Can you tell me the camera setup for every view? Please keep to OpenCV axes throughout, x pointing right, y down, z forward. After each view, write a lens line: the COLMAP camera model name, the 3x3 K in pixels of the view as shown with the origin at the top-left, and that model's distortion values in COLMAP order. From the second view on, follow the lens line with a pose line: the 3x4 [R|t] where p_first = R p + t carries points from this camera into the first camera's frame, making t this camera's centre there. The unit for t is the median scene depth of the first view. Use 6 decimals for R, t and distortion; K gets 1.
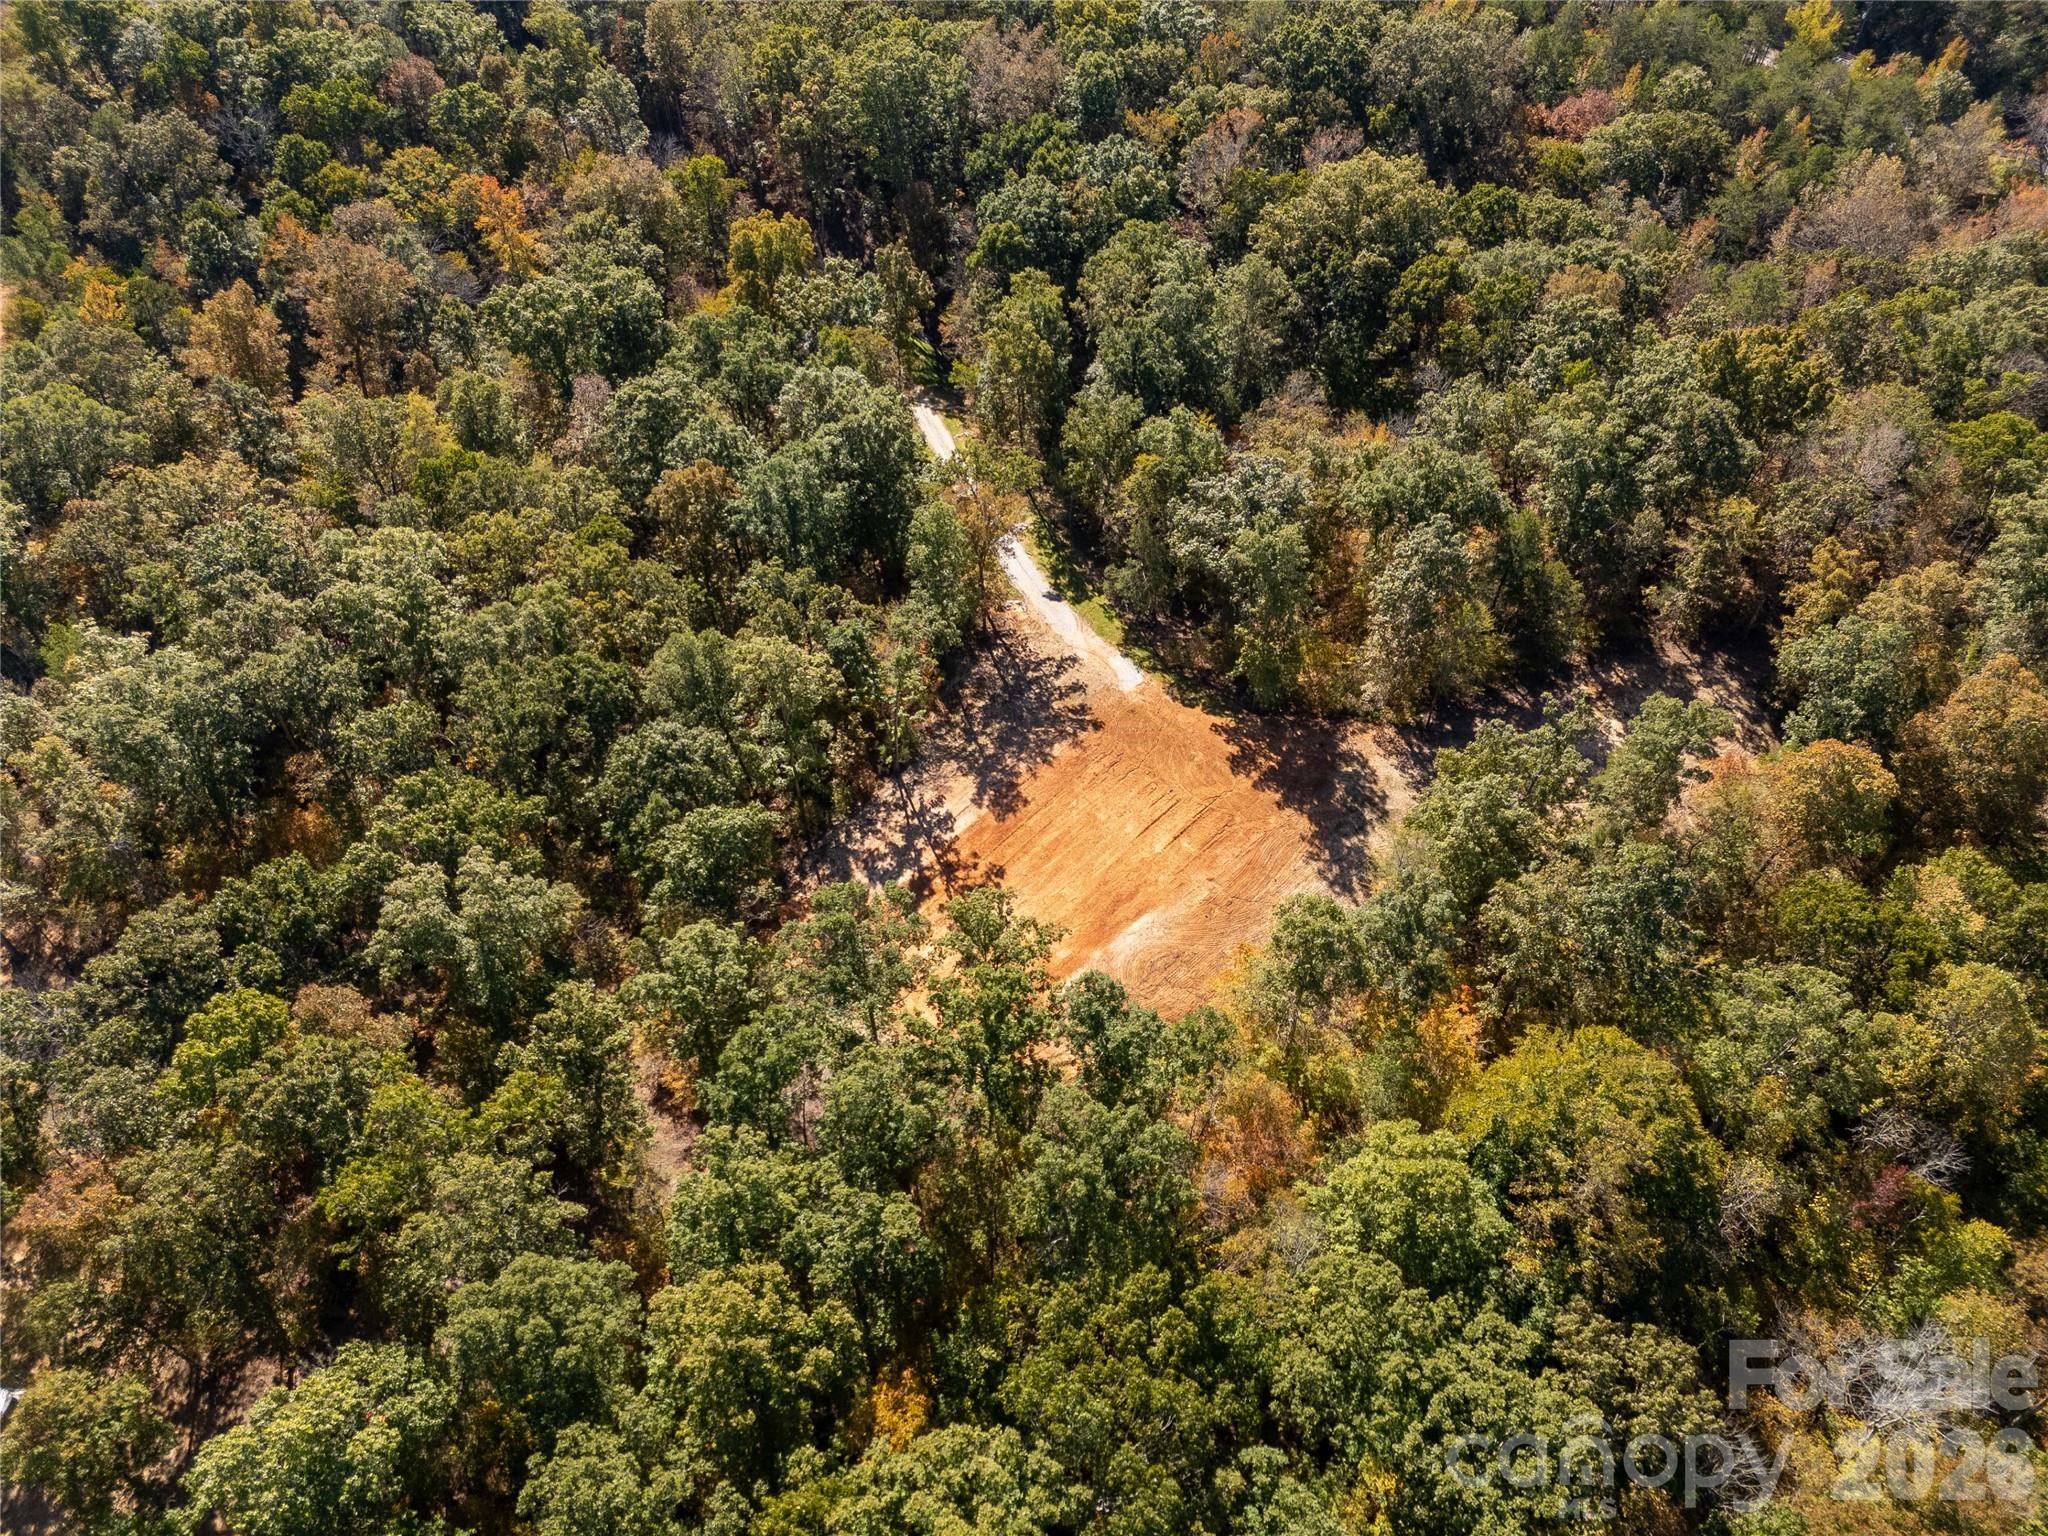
lens RADIAL K [[1479.7, 0, 1014.5], [0, 1479.7, 789.9], [0, 0, 1]] dist [0.086960, -0.077686]
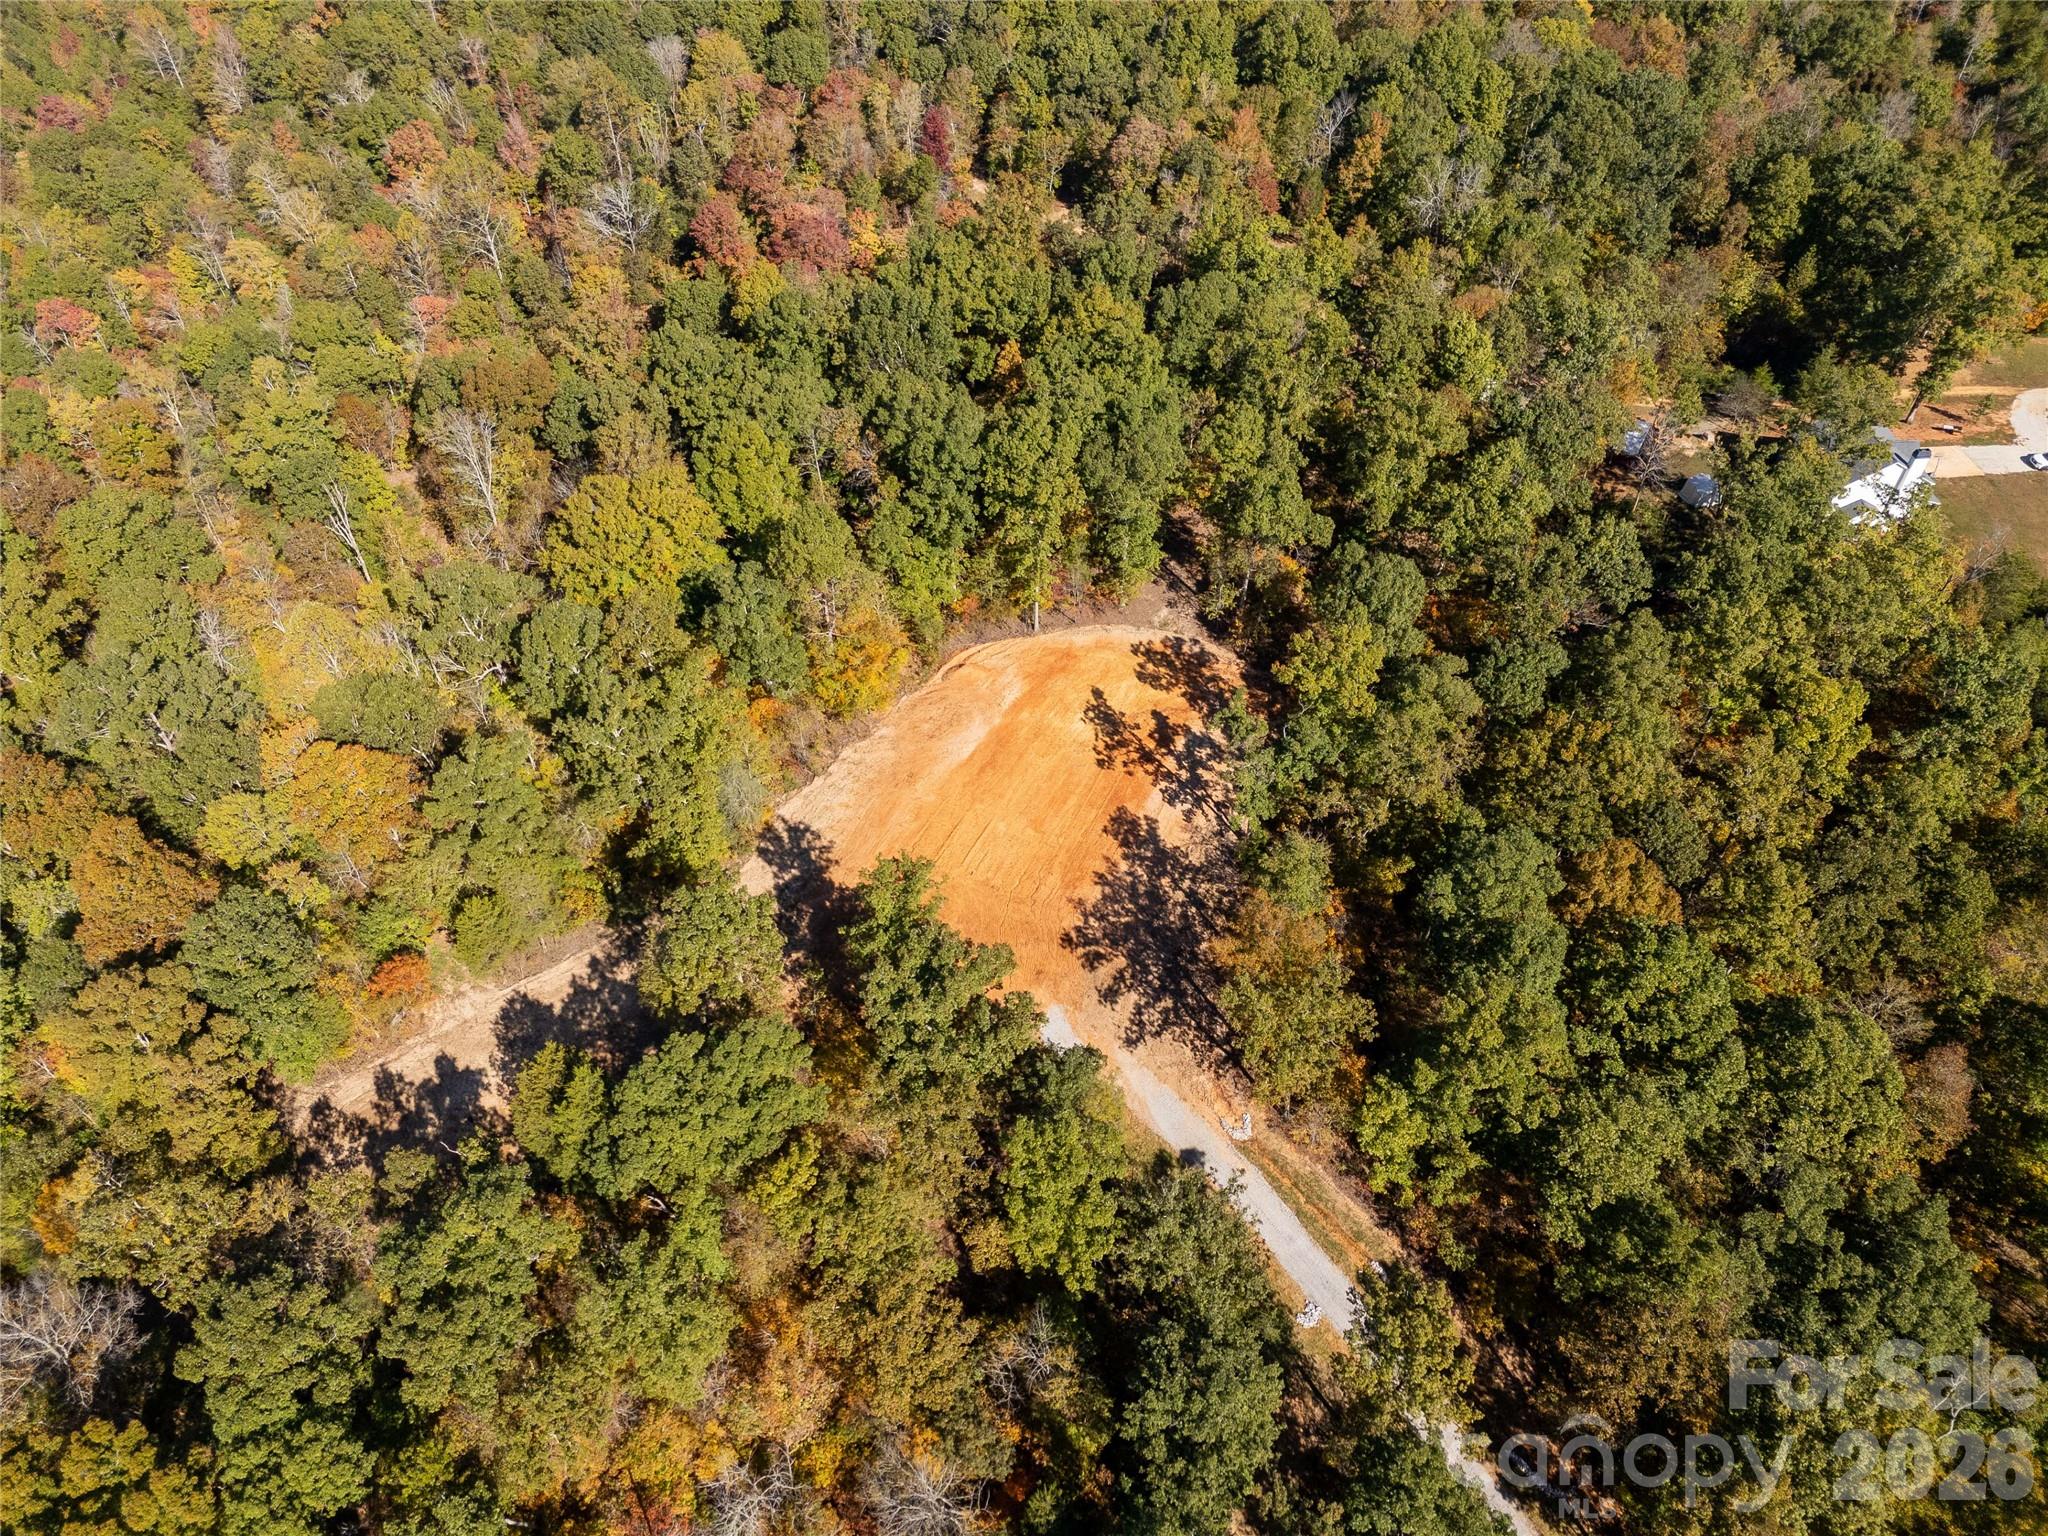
lens RADIAL K [[1499.1, 0, 1020.4], [0, 1499.1, 770.9], [0, 0, 1]] dist [0.090682, -0.083660]
pose [[-0.959441, 0.217121, -0.179808, 0.238944], [-0.199693, -0.073230, 0.977118, -0.977702], [0.198986, 0.973394, 0.113617, 0.825043]]
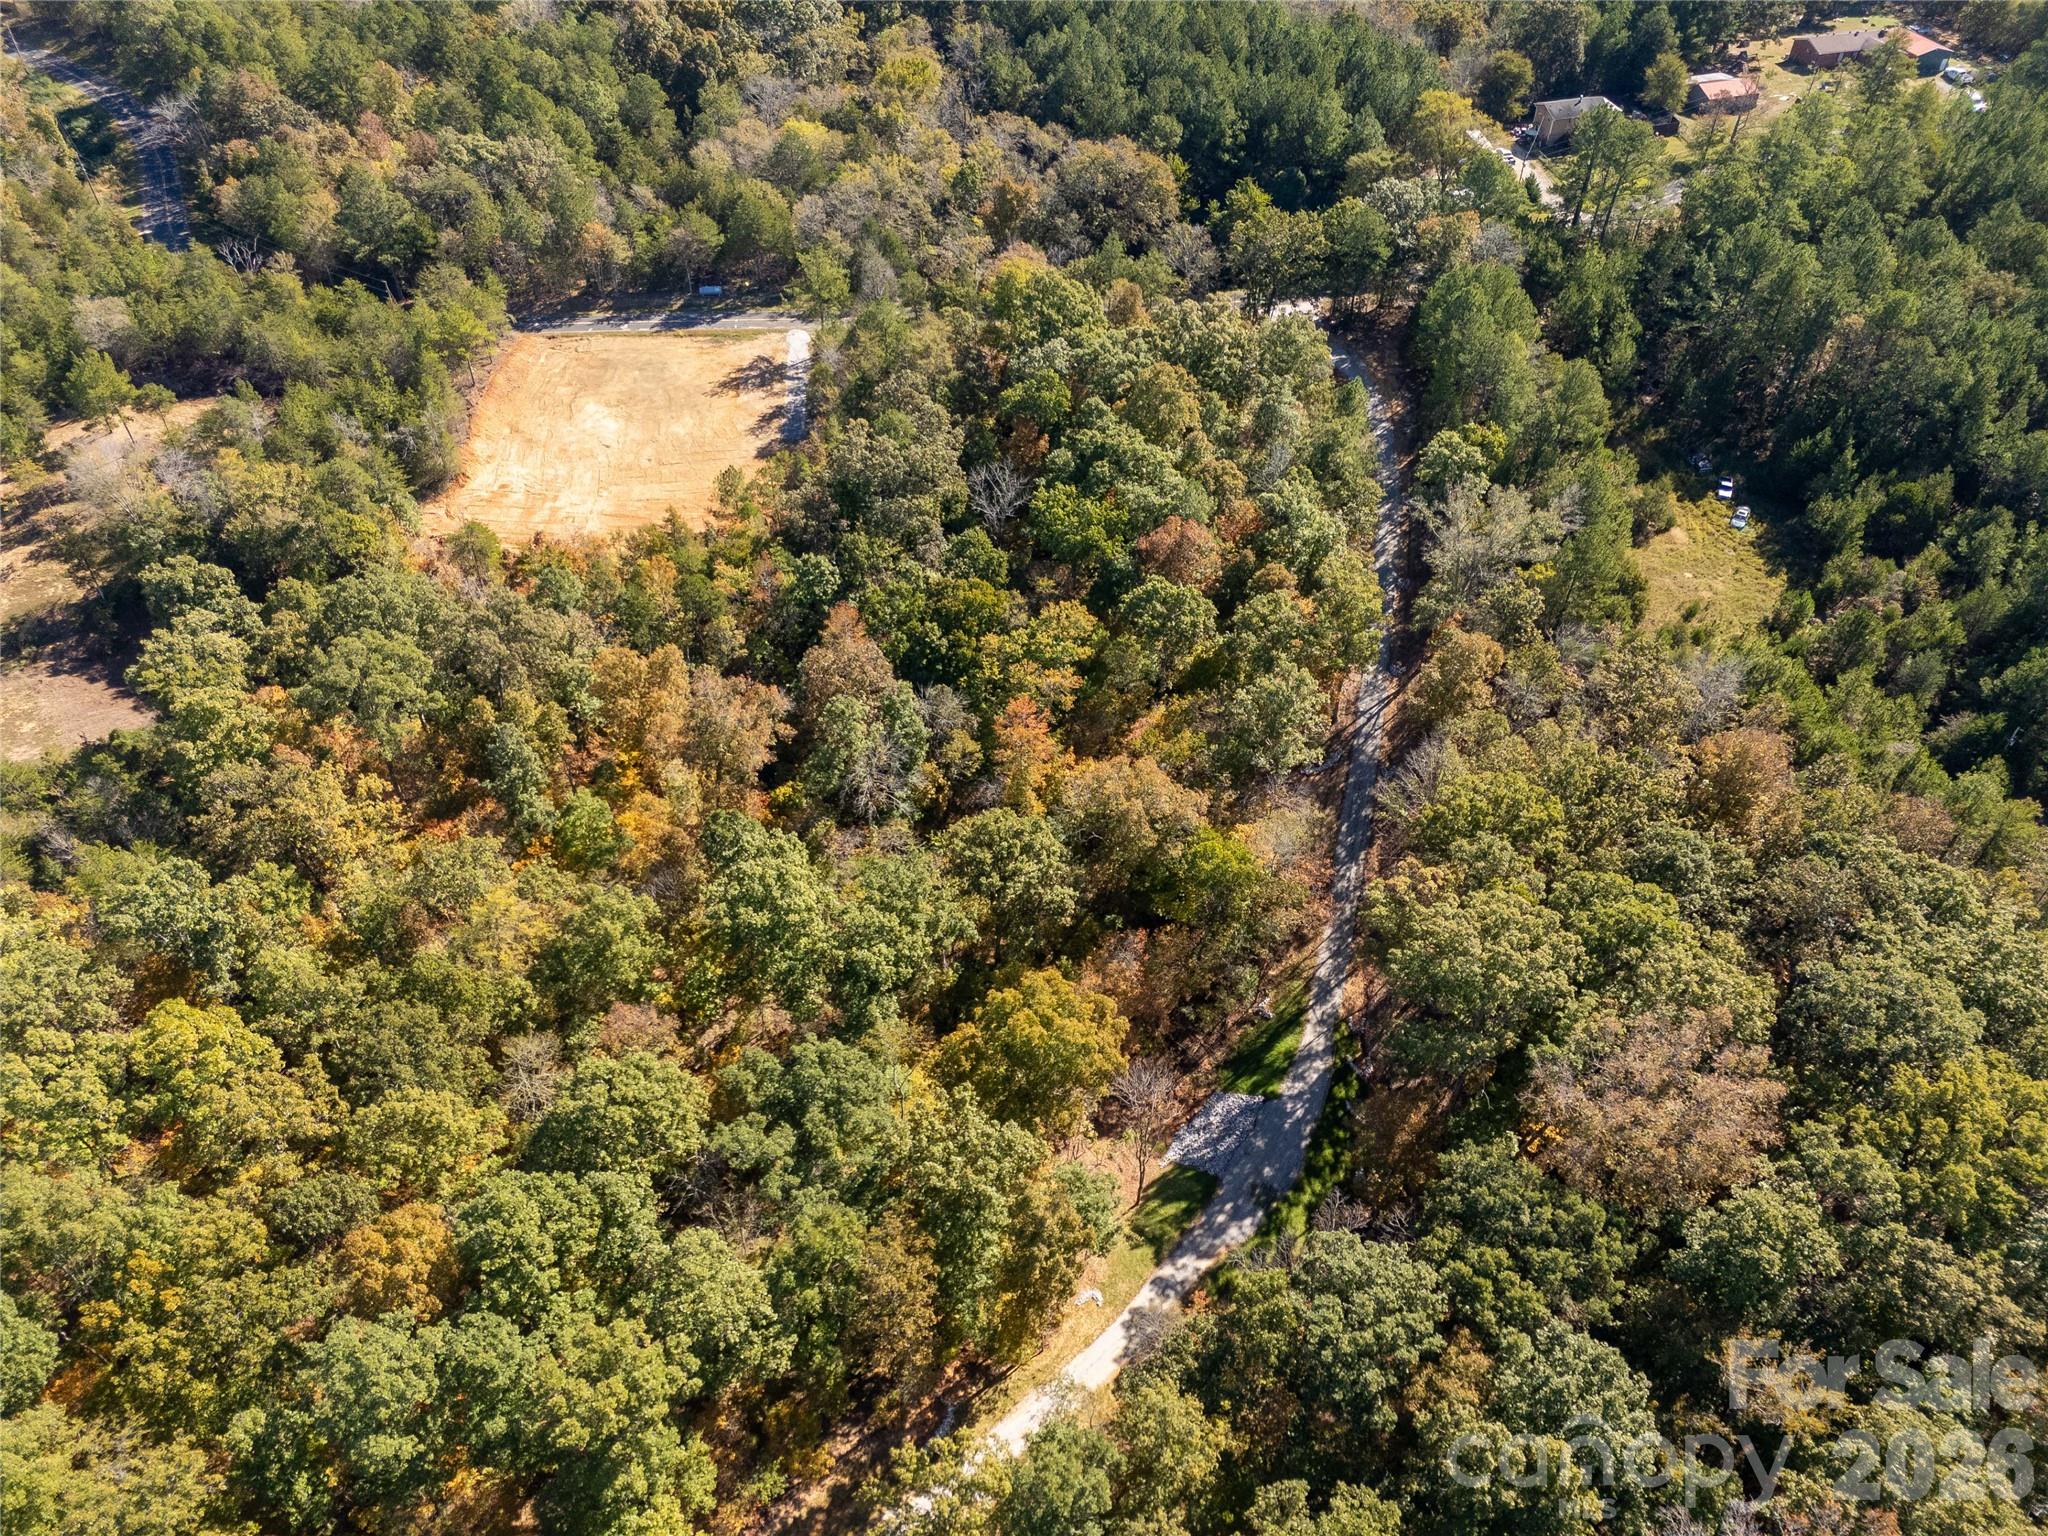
lens RADIAL K [[1499.1, 0, 1020.4], [0, 1499.1, 770.9], [0, 0, 1]] dist [0.090682, -0.083660]
pose [[0.447376, 0.633665, -0.631129, 0.250095], [-0.680345, 0.699179, 0.219725, -0.772243], [0.580504, 0.331085, 0.743907, 0.575685]]
